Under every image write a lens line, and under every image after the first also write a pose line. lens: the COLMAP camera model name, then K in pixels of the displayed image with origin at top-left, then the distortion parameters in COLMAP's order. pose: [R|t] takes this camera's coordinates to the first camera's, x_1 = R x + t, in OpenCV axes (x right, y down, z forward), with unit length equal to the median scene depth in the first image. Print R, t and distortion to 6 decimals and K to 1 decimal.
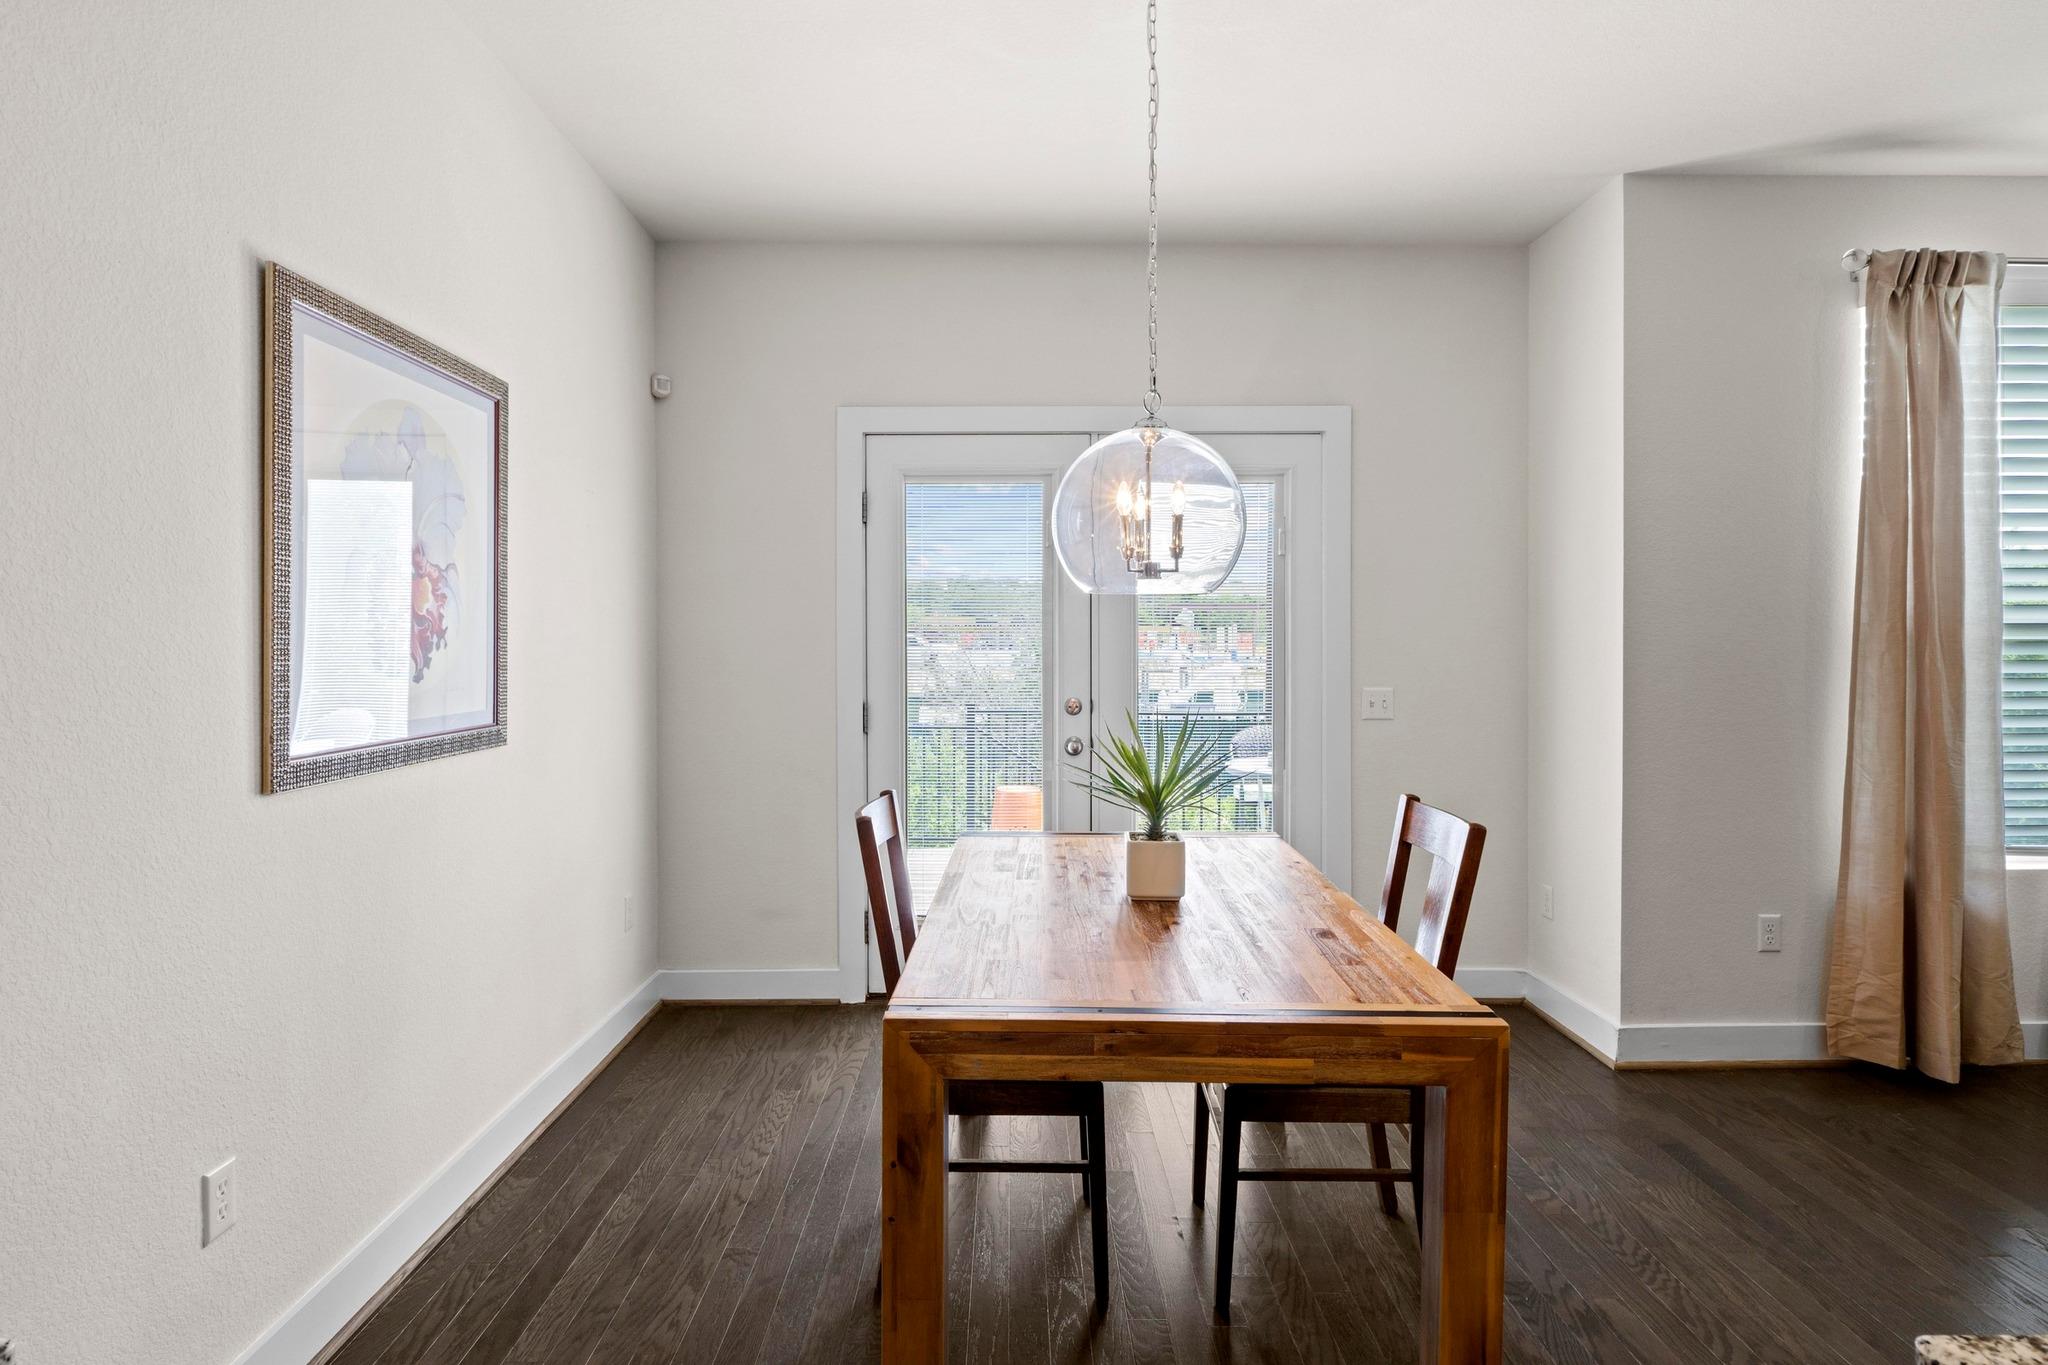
lens RADIAL K [[1135.3, 0, 1016.4], [0, 1135.3, 642.7], [0, 0, 1]] dist [-0.000825, -0.000415]
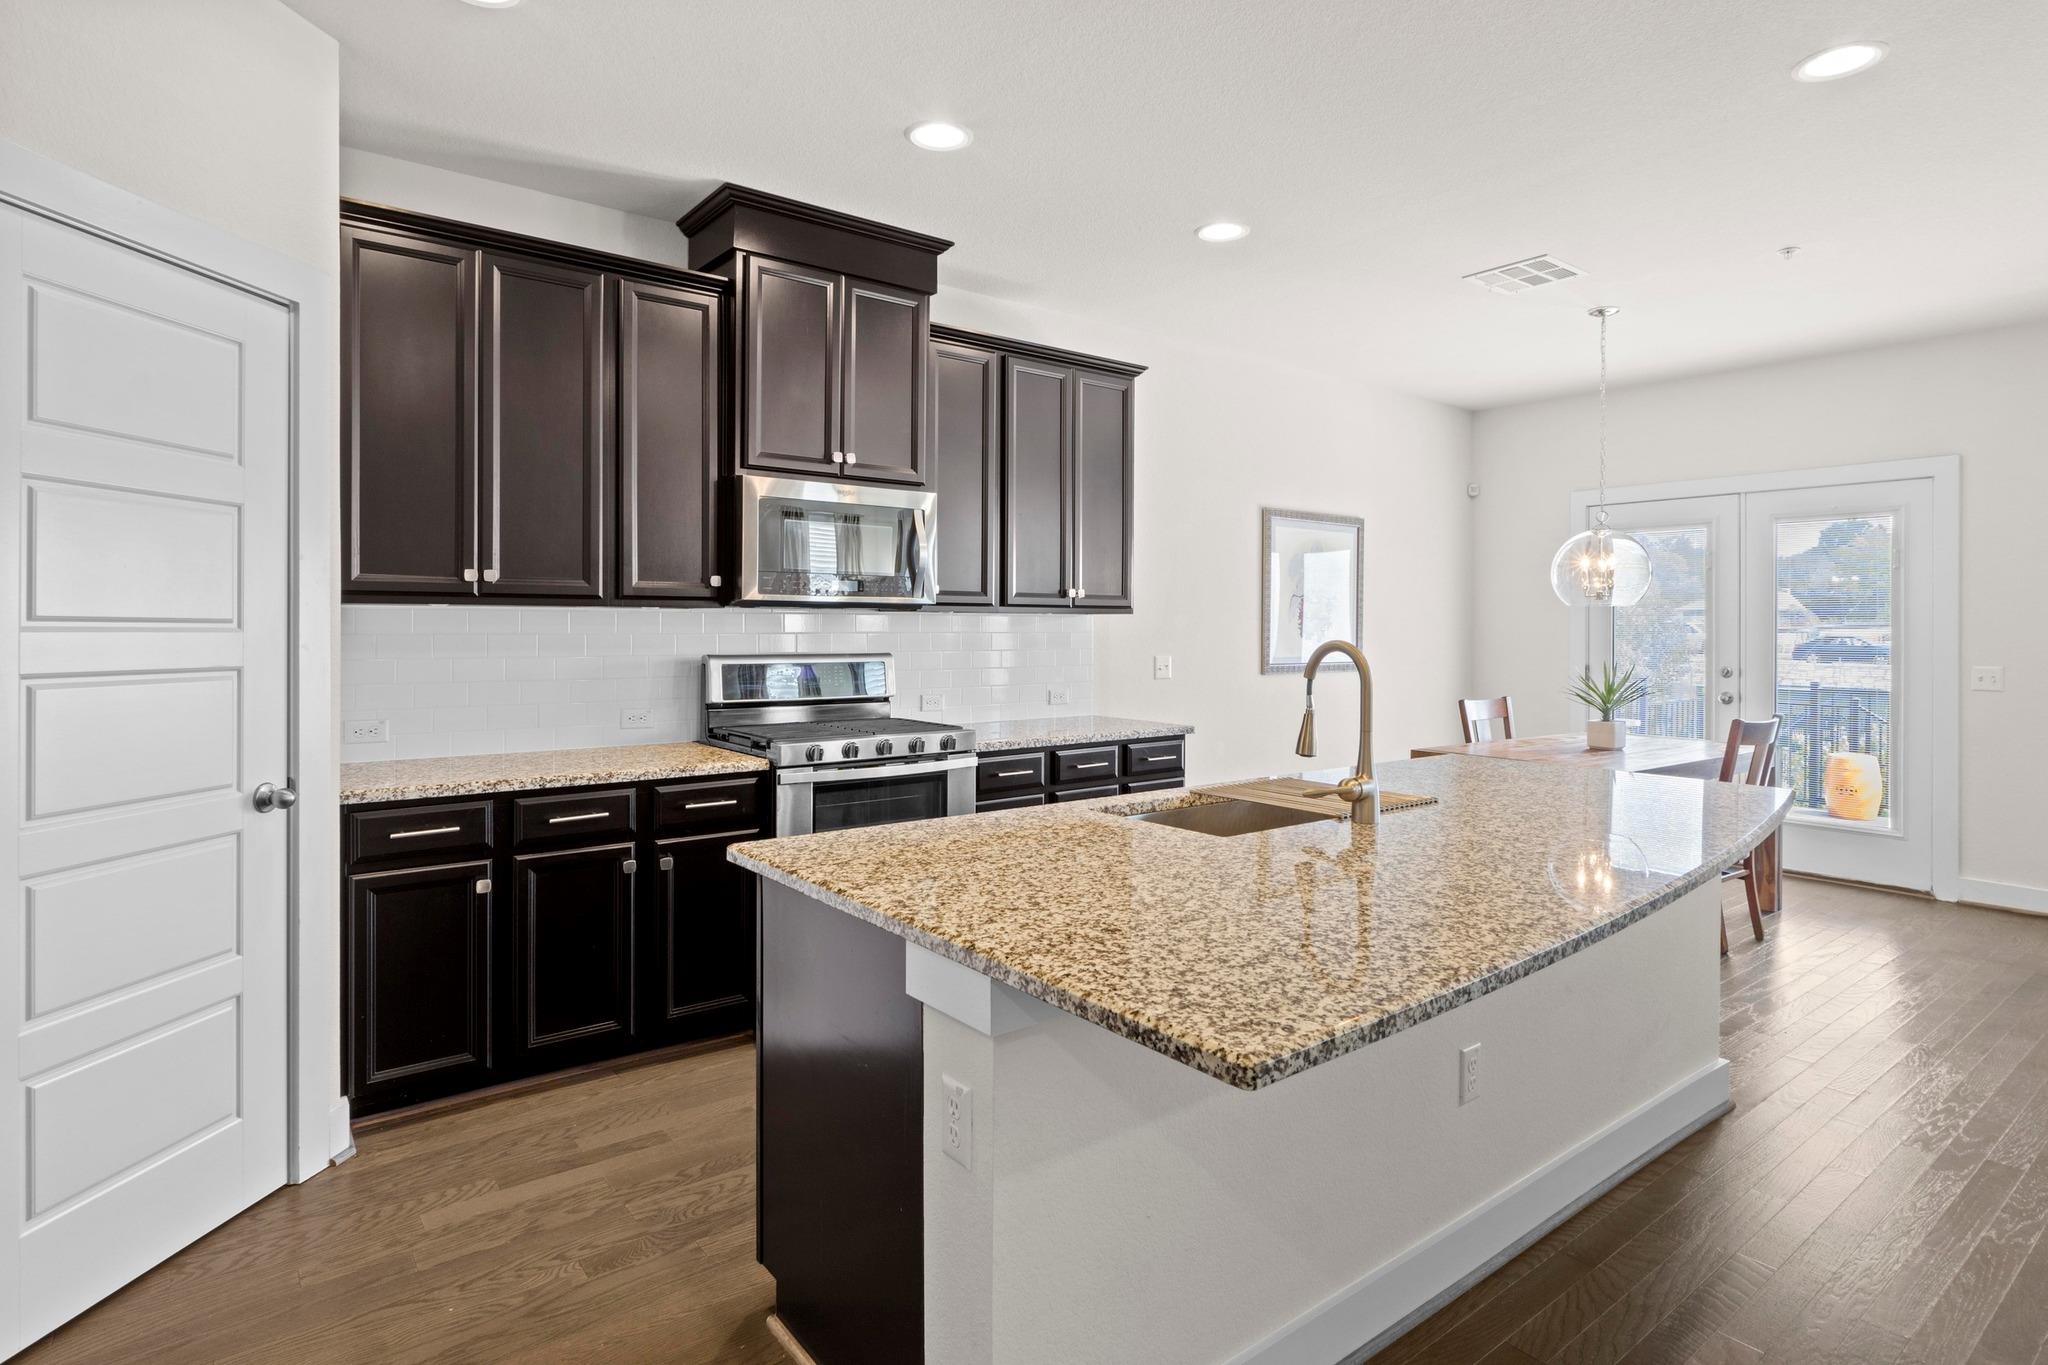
lens RADIAL K [[1165.5, 0, 1082.7], [0, 1165.5, 626.4], [0, 0, 1]] dist [0.001754, 0.000233]
pose [[0.662646, 0.002120, -0.748930, 1.096476], [-0.007038, 0.999969, -0.003396, 0.009197], [0.748900, 0.007522, 0.662640, -1.166070]]
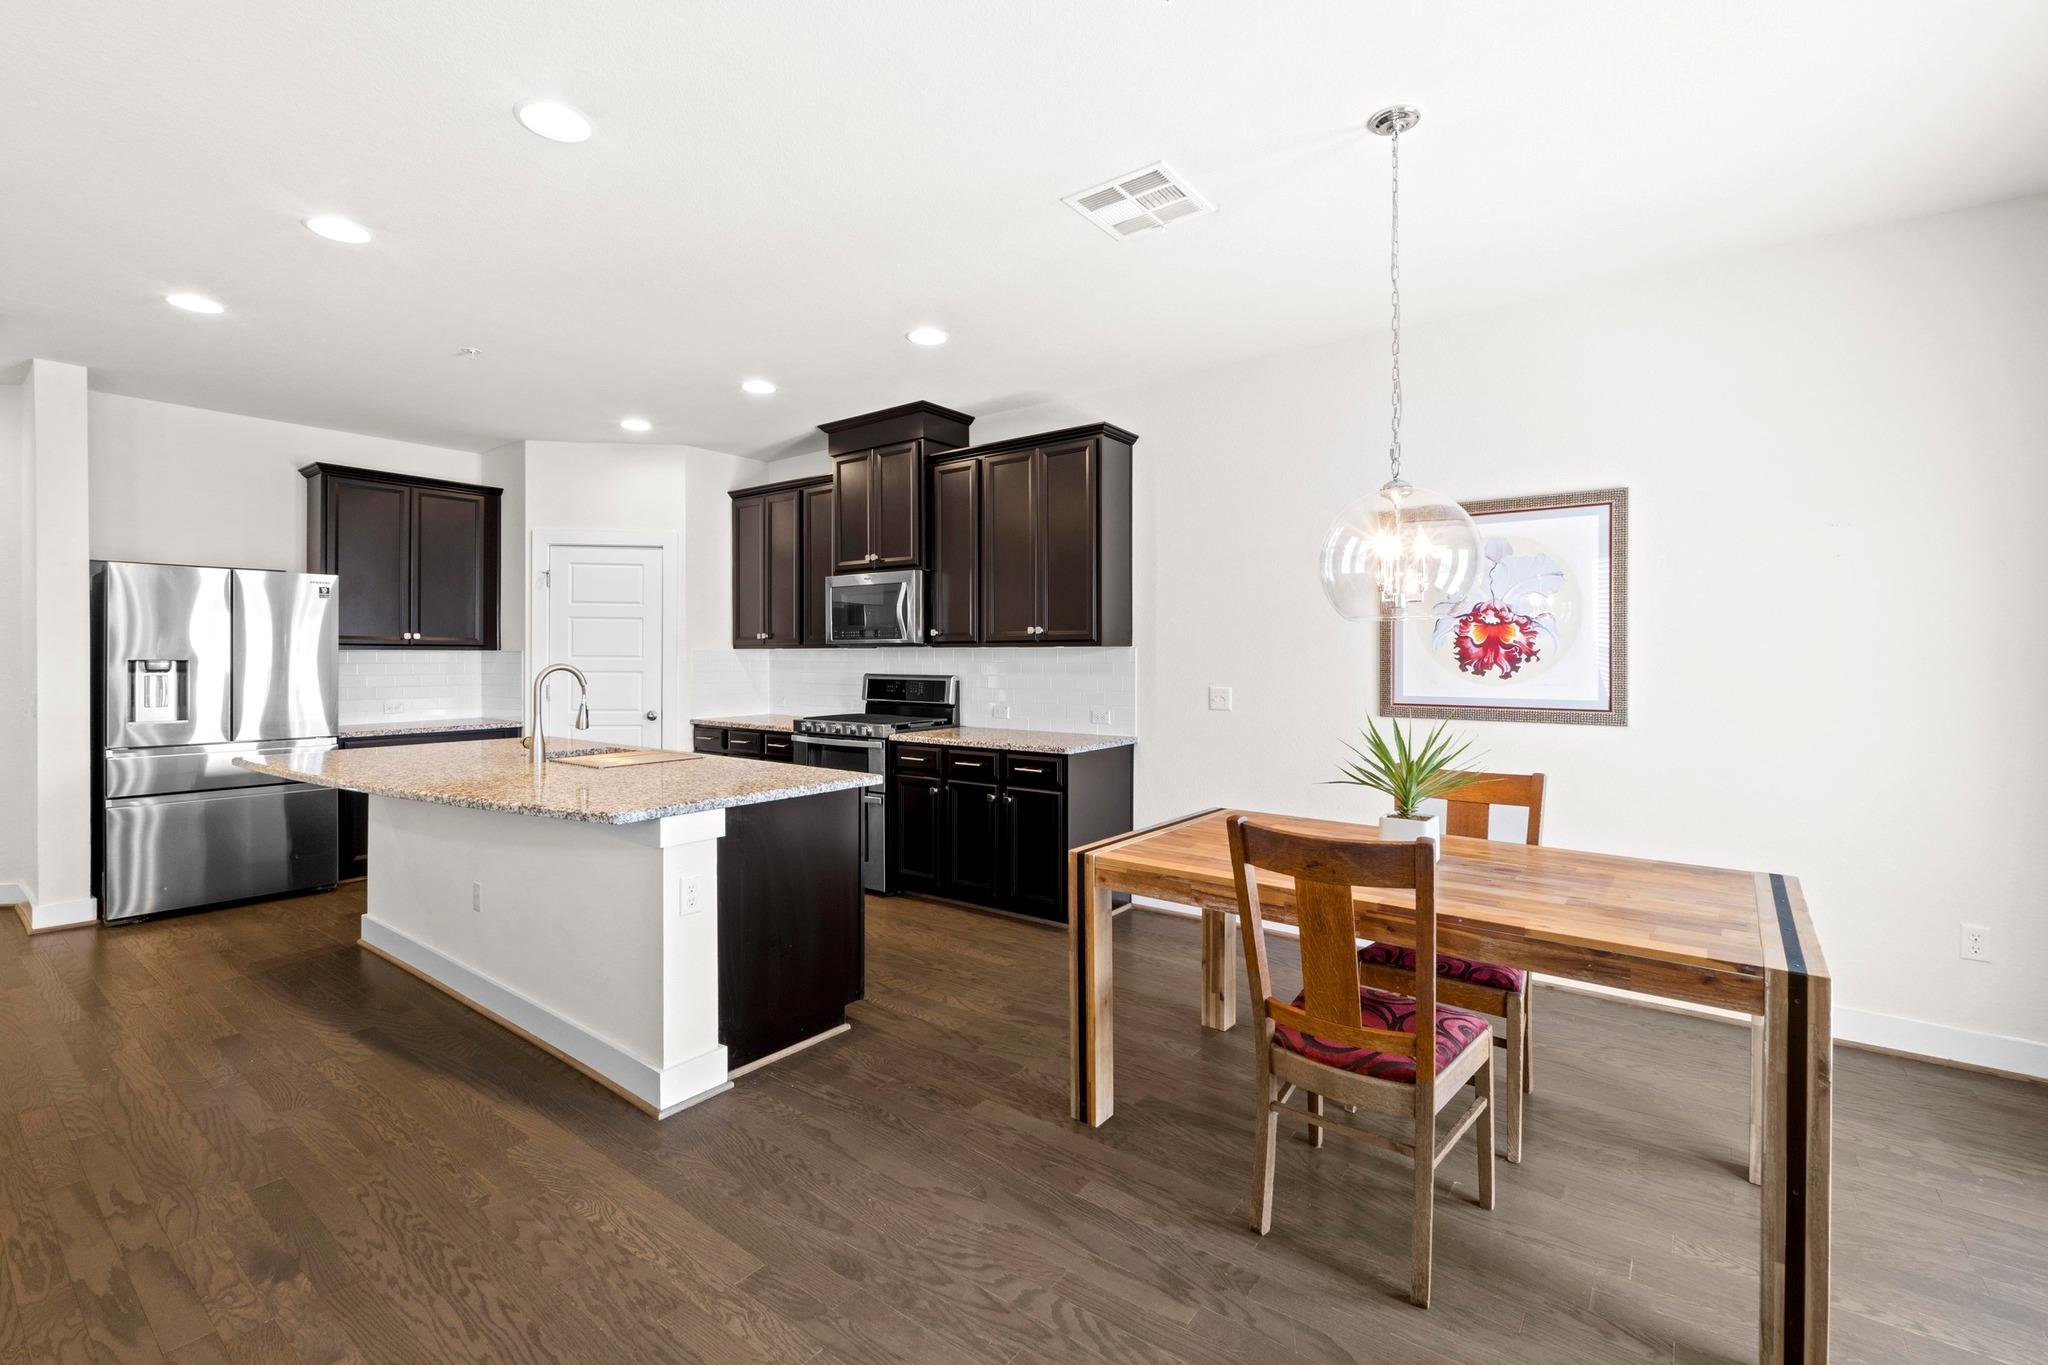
lens RADIAL K [[887.3, 0, 1024.6], [0, 887.3, 665.7], [0, 0, 1]] dist [-0.000622, -0.000409]
pose [[-0.604699, 0.003394, -0.796447, 1.101925], [-0.007603, 0.999921, 0.010034, 0.003922], [0.796418, 0.012123, -0.604625, 1.213372]]
